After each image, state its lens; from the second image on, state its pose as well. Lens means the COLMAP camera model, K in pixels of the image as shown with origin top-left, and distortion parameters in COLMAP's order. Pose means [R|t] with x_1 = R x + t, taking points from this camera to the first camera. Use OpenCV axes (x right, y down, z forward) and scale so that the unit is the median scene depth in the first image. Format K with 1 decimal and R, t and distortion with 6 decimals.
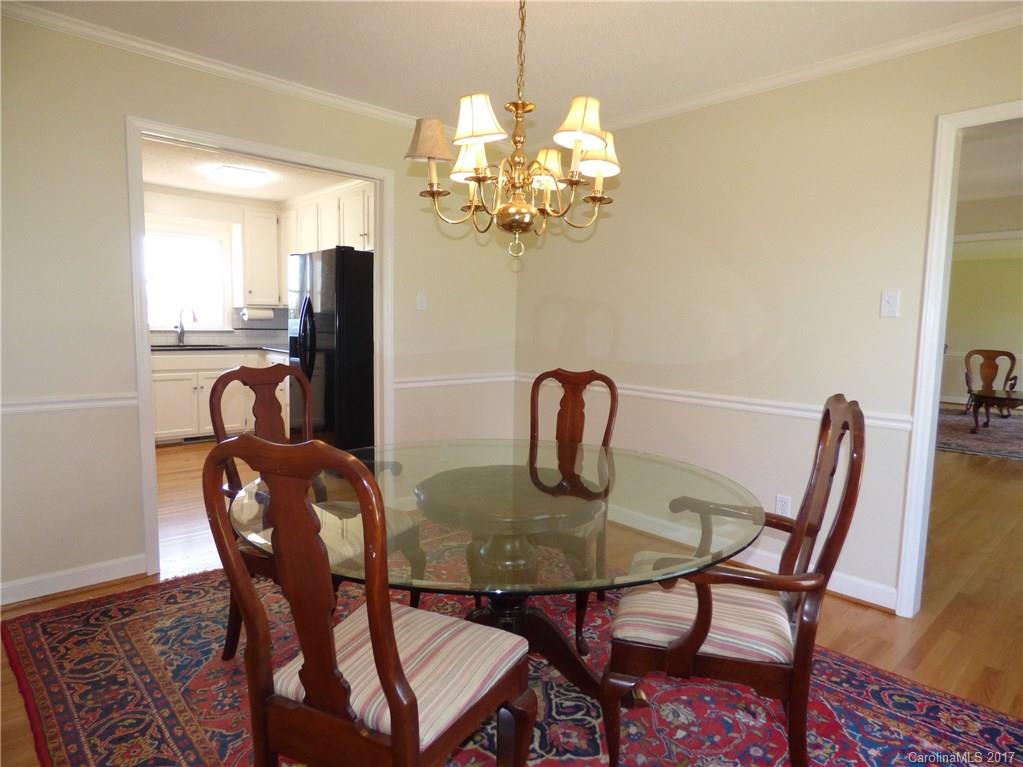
lens RADIAL K [[611.1, 0, 515.7], [0, 611.1, 384.2], [0, 0, 1]] dist [-0.007412, -0.001016]
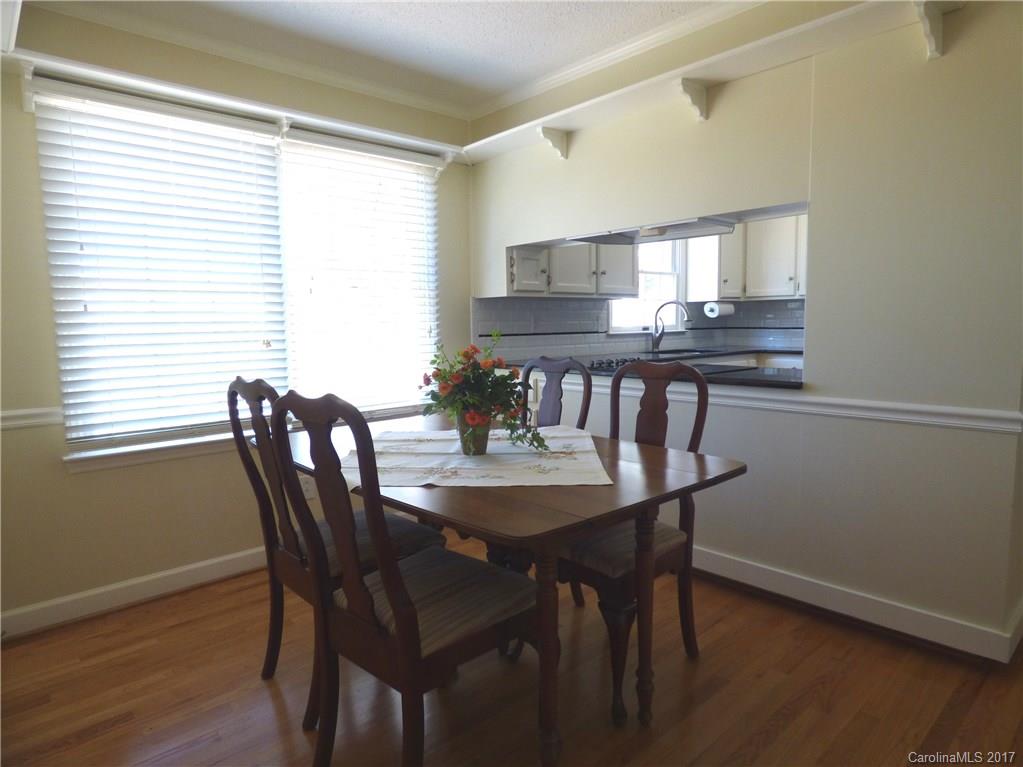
lens RADIAL K [[611.1, 0, 509.6], [0, 611.1, 385.9], [0, 0, 1]] dist [-0.007412, -0.001016]
pose [[0.999018, -0.030463, -0.032175, -0.704697], [0.030494, 0.999535, 0.000481, -0.025259], [0.032145, -0.001461, 0.999482, 0.207829]]
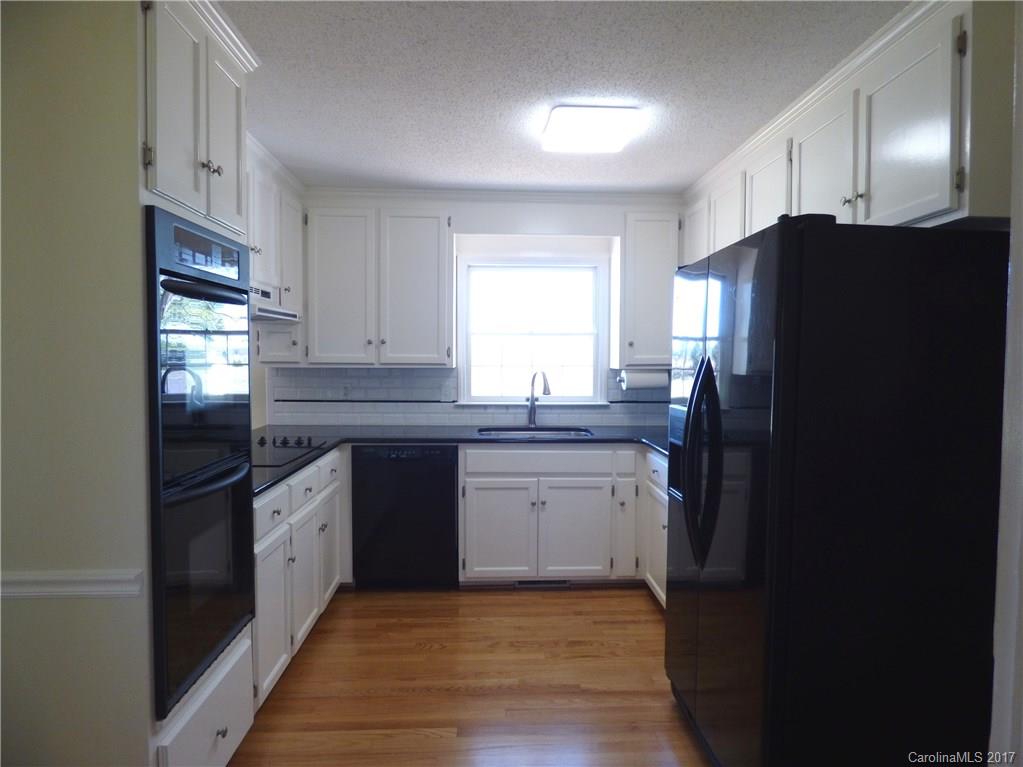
lens RADIAL K [[611.1, 0, 511.9], [0, 611.1, 377.3], [0, 0, 1]] dist [-0.007412, -0.001016]
pose [[0.765747, 0.006338, -0.643111, -0.136939], [-0.058458, 0.996498, -0.059785, -0.076168], [0.640480, 0.083375, 0.763436, 0.470734]]
